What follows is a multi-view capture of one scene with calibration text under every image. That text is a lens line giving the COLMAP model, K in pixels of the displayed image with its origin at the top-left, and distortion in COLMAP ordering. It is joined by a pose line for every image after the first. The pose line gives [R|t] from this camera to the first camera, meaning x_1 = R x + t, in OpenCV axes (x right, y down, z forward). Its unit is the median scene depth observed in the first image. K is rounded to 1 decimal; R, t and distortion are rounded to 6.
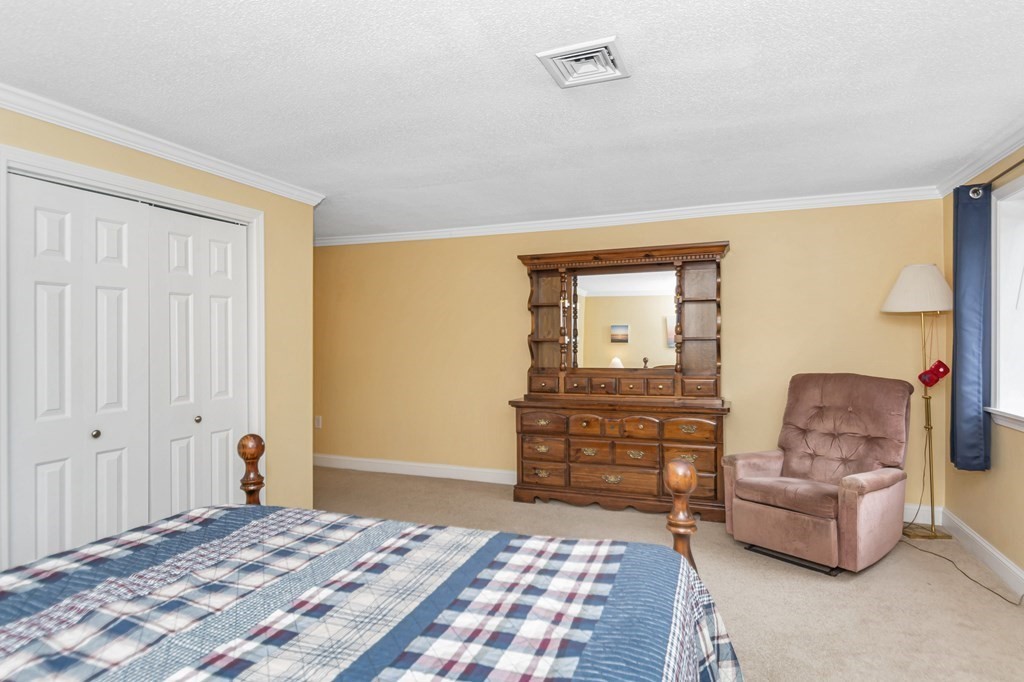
lens RADIAL K [[584.9, 0, 498.1], [0, 584.9, 355.2], [0, 0, 1]] dist [0.003336, 0.002490]
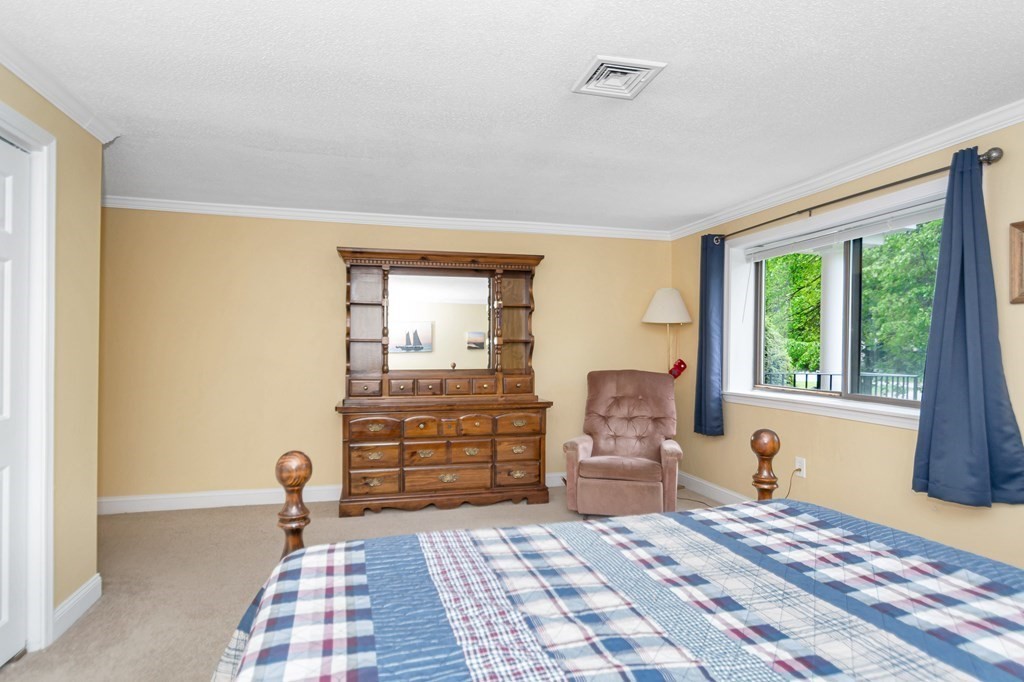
lens RADIAL K [[584.9, 0, 498.1], [0, 584.9, 355.2], [0, 0, 1]] dist [0.003336, 0.002490]
pose [[0.801293, 0.003789, 0.598260, -0.385022], [0.005792, 0.999884, -0.014090, 0.015568], [-0.598244, 0.014756, 0.801178, 0.151632]]
